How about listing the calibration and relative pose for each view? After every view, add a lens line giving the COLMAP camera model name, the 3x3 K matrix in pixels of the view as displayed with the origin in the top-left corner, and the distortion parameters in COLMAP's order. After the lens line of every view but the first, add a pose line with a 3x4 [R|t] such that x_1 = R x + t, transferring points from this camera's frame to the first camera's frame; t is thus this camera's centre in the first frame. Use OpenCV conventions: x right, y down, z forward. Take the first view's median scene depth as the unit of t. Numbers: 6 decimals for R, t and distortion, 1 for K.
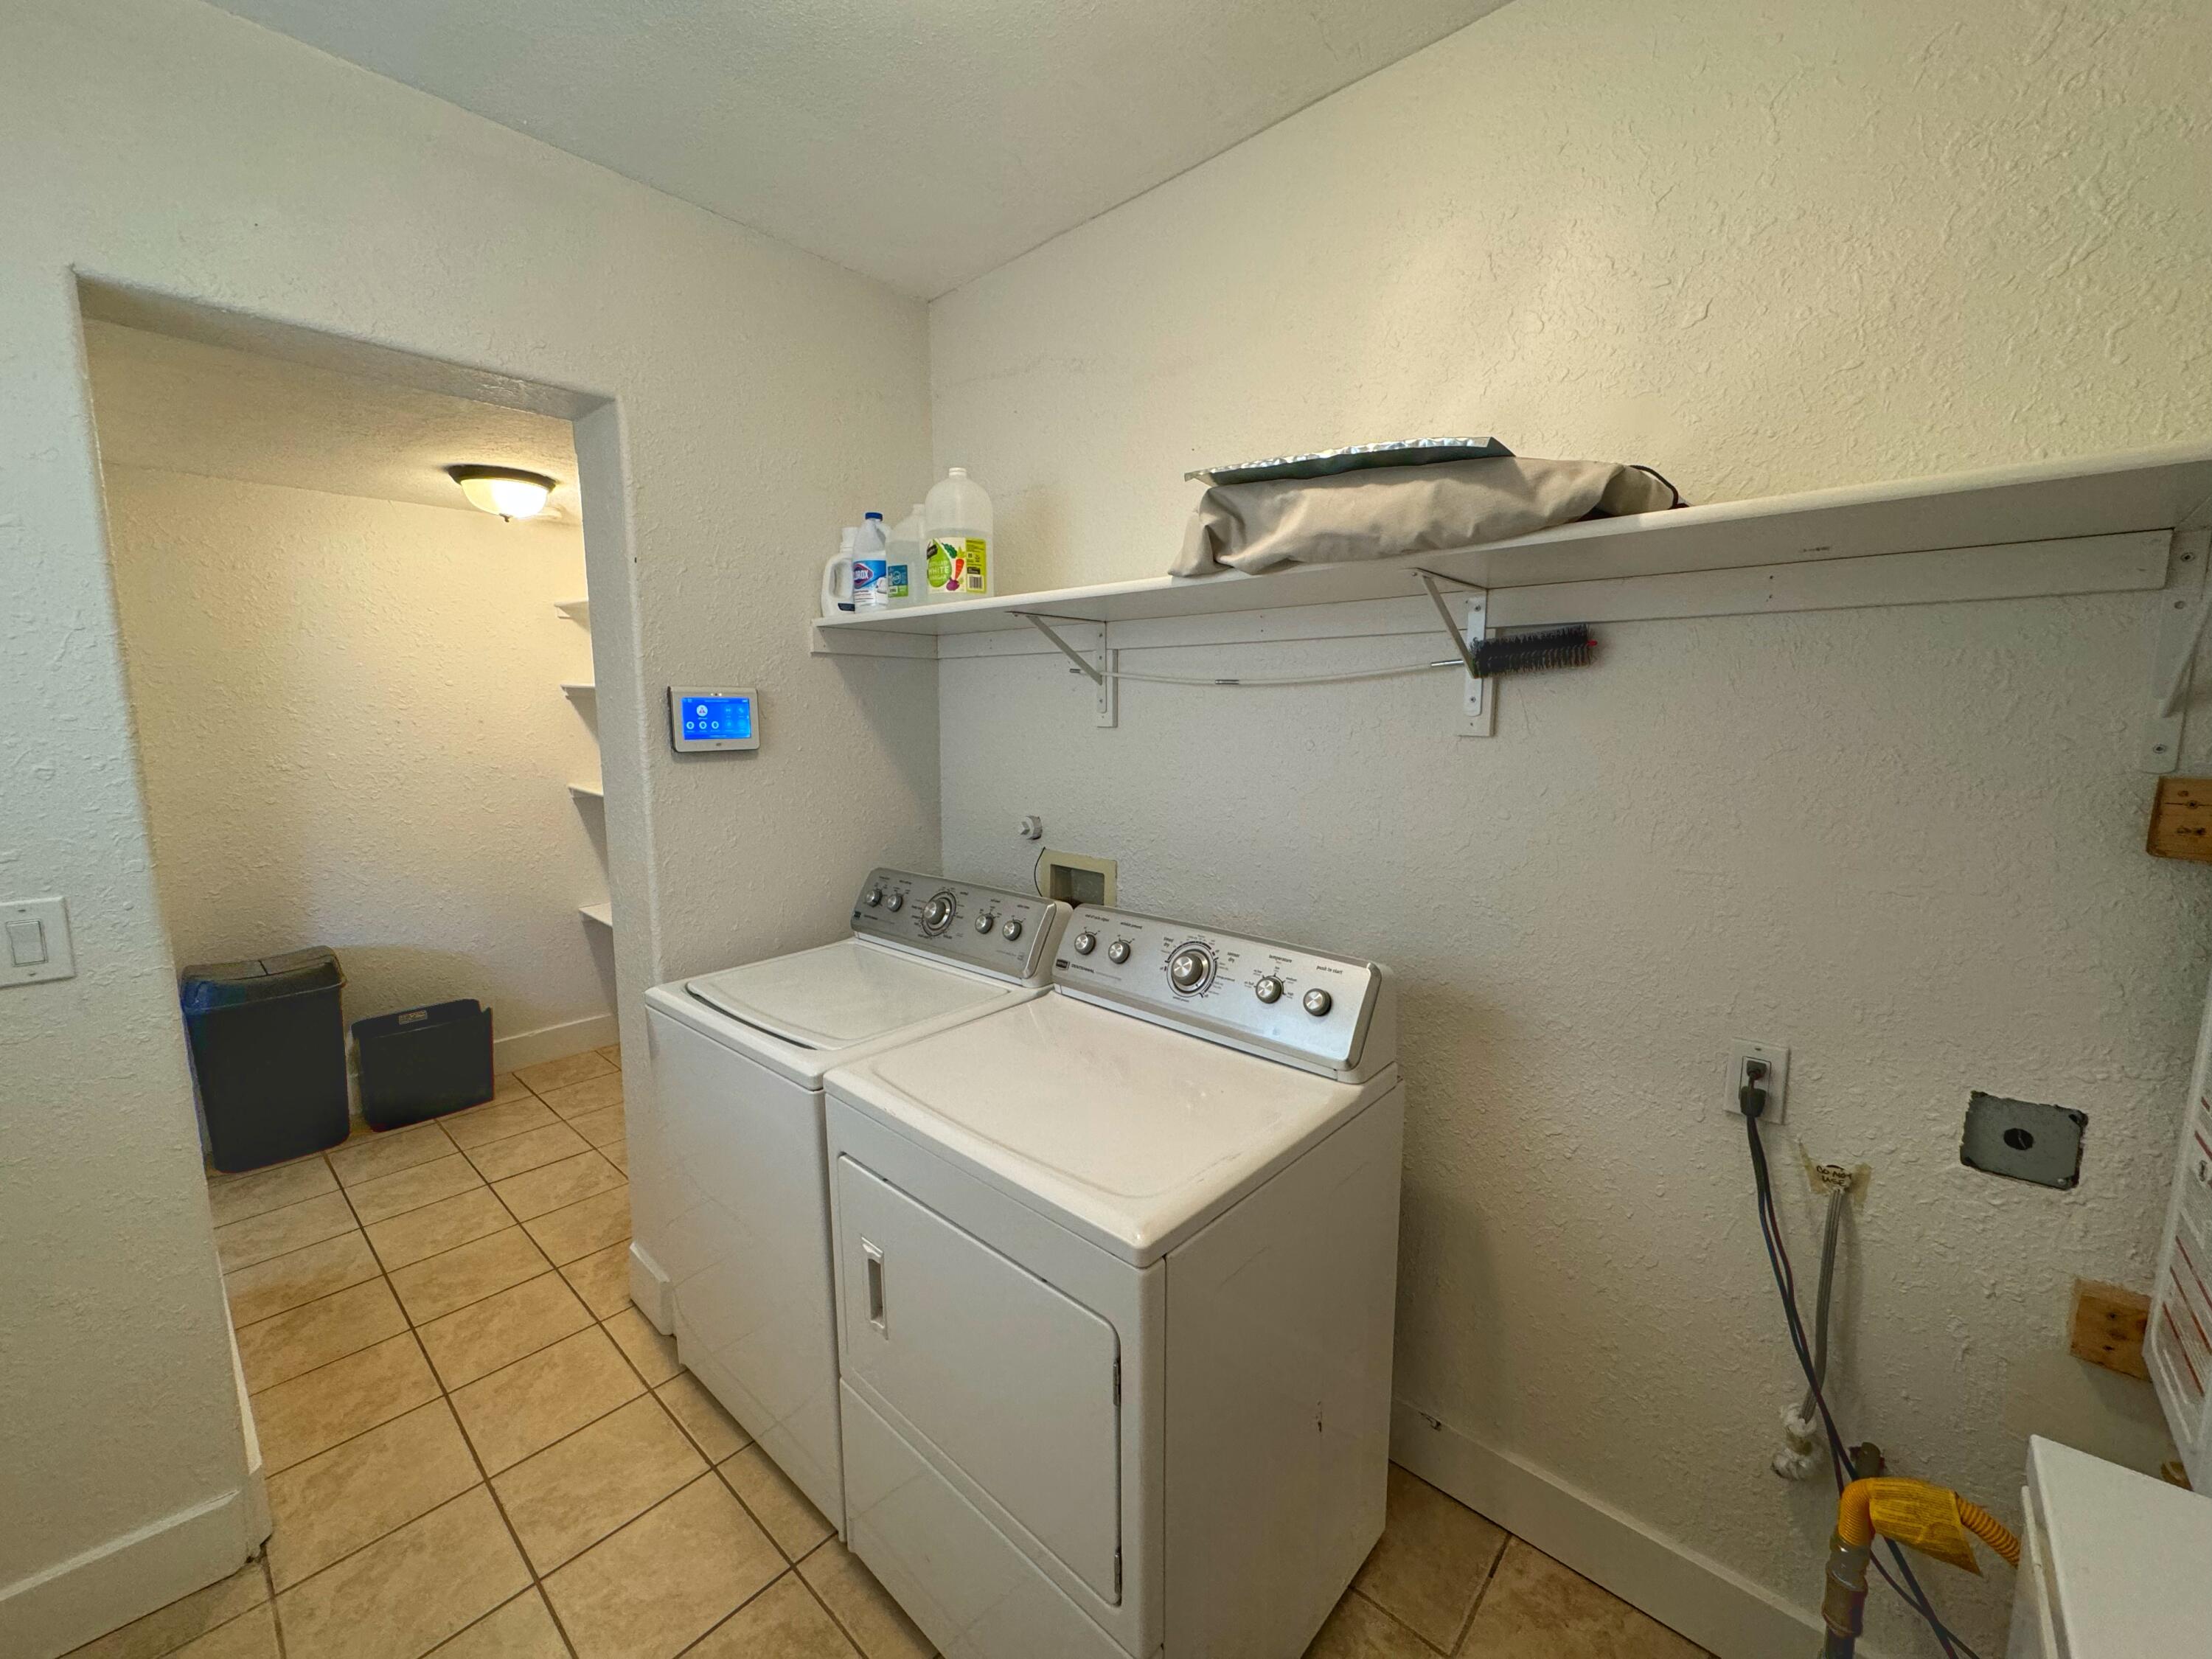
lens RADIAL K [[887.3, 0, 1102.4], [0, 887.3, 824.0], [0, 0, 1]] dist [-0.001196, 0.000285]
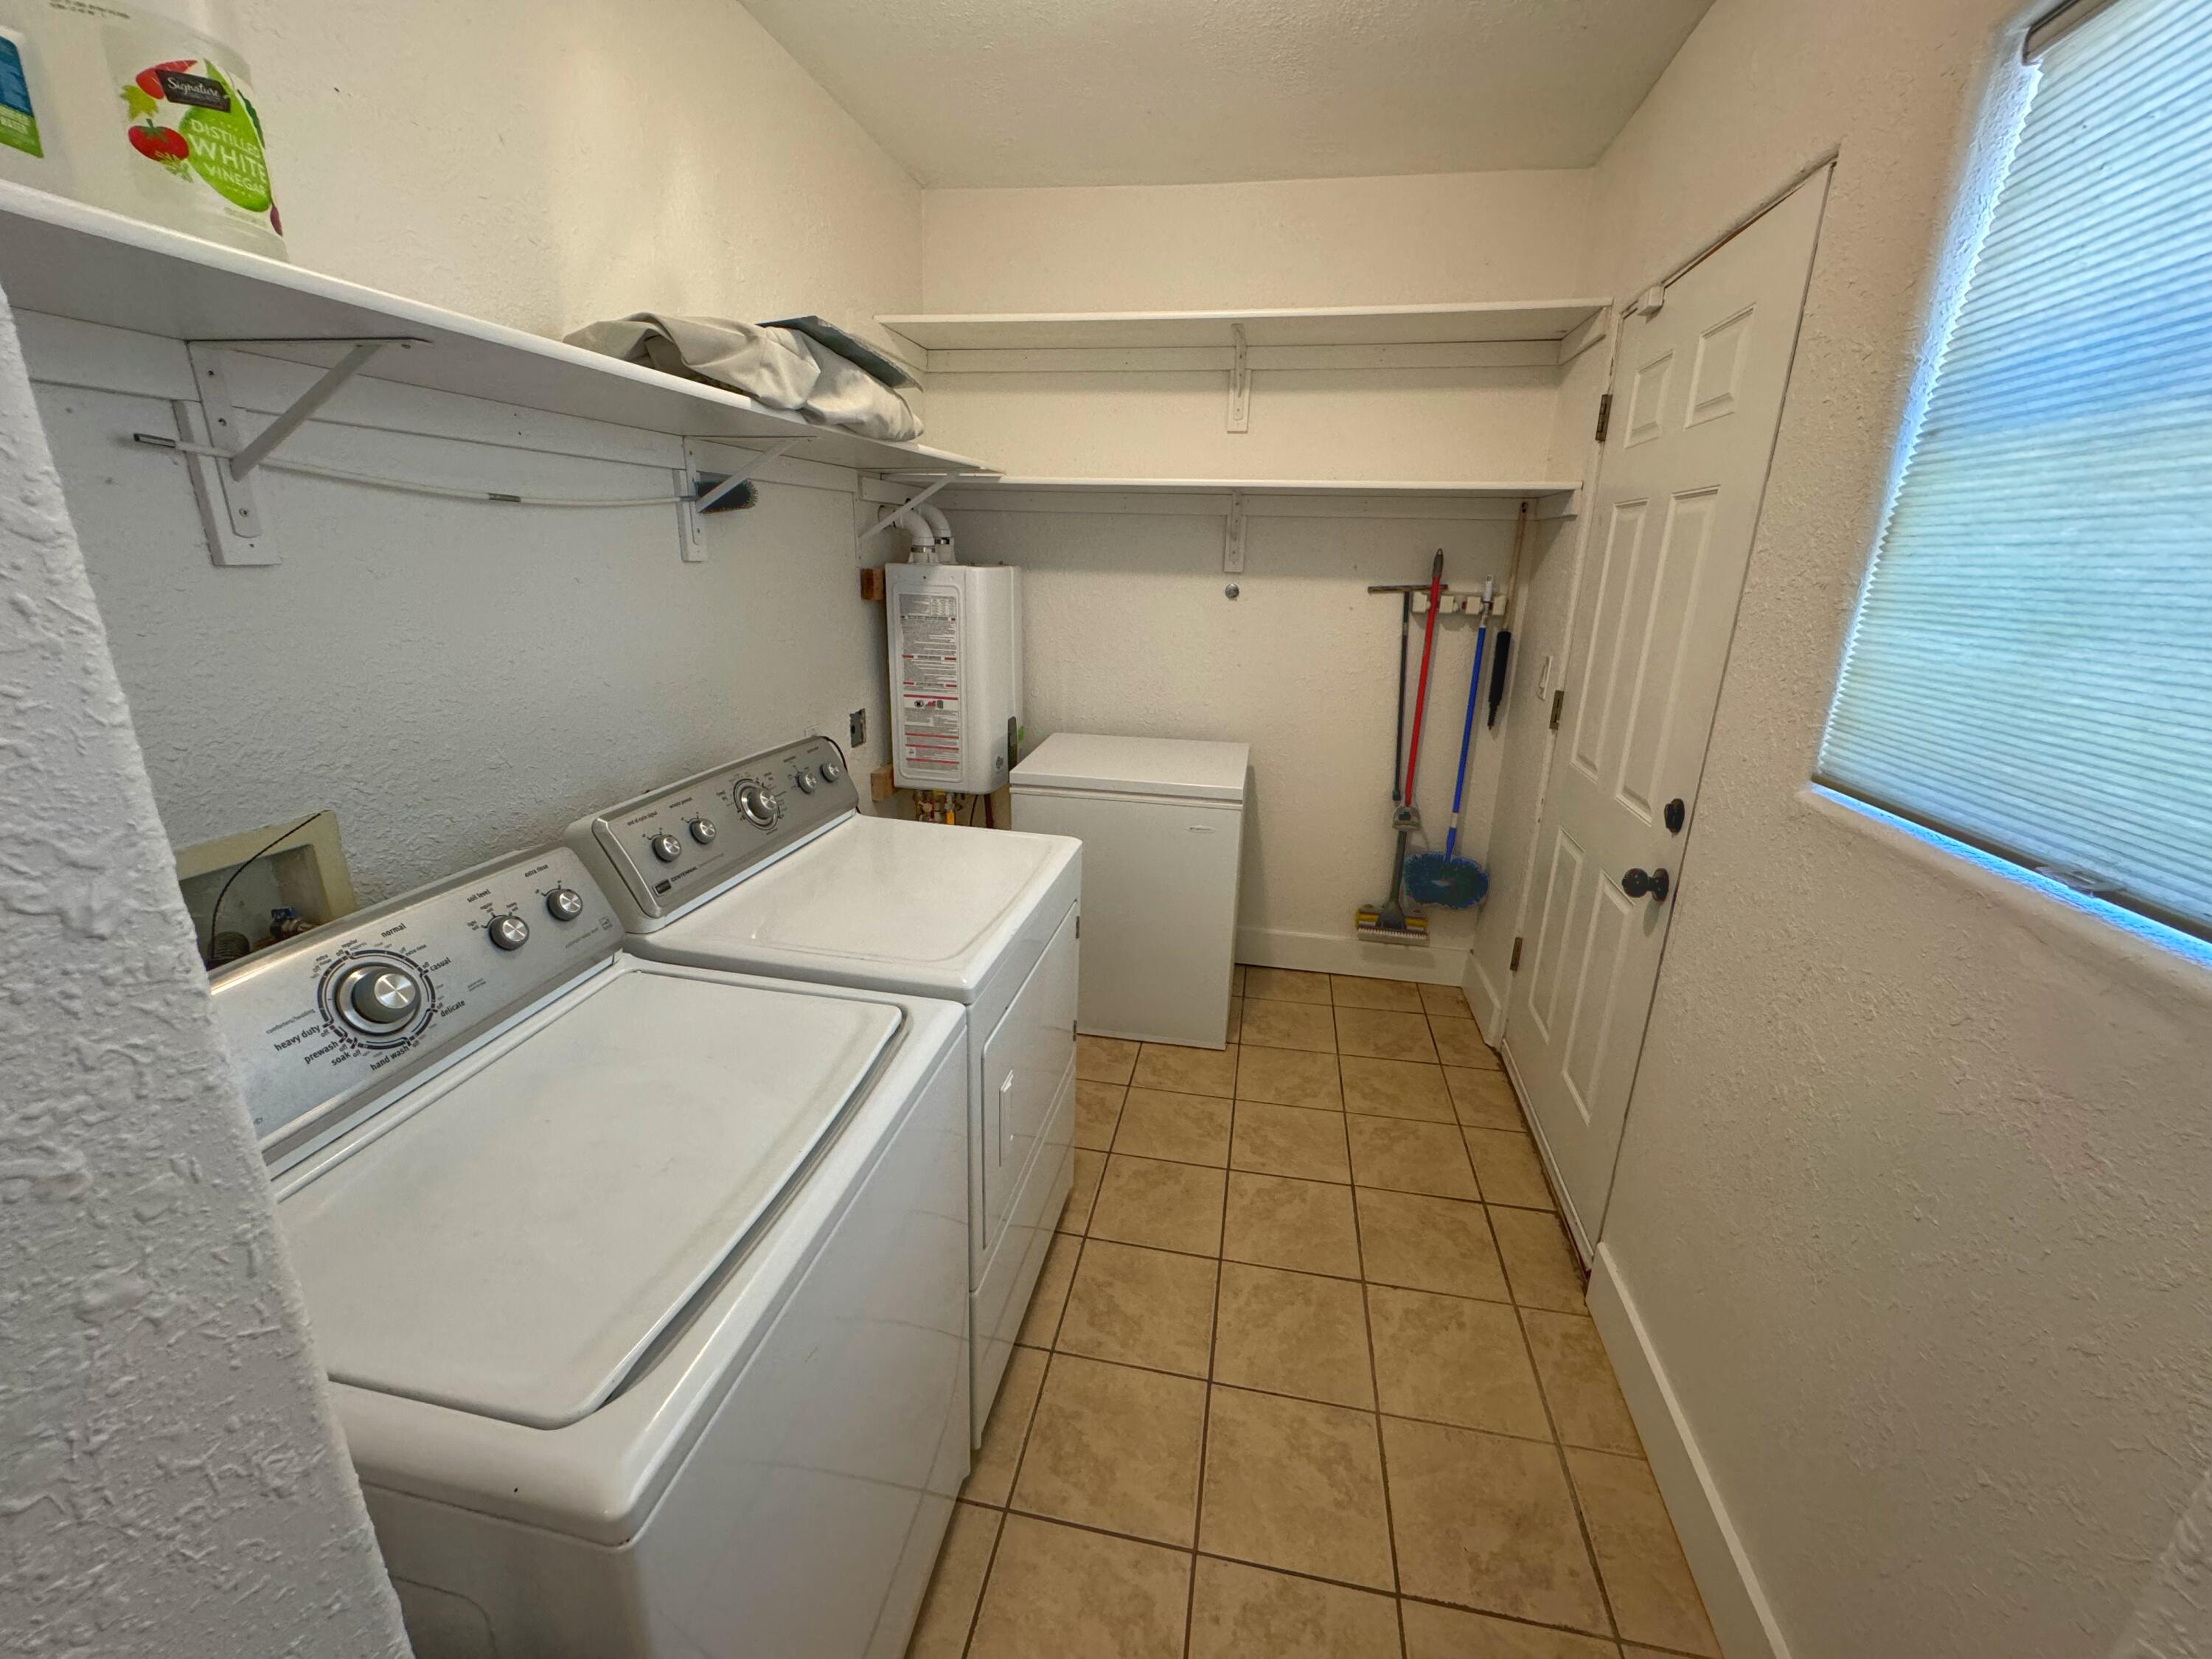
lens RADIAL K [[887.3, 0, 1108.5], [0, 887.3, 824.2], [0, 0, 1]] dist [-0.001196, 0.000285]
pose [[-0.514491, -0.267820, 0.814599, -0.836873], [0.083091, 0.929933, 0.358218, -0.132512], [-0.853461, 0.251986, -0.456188, 0.996753]]
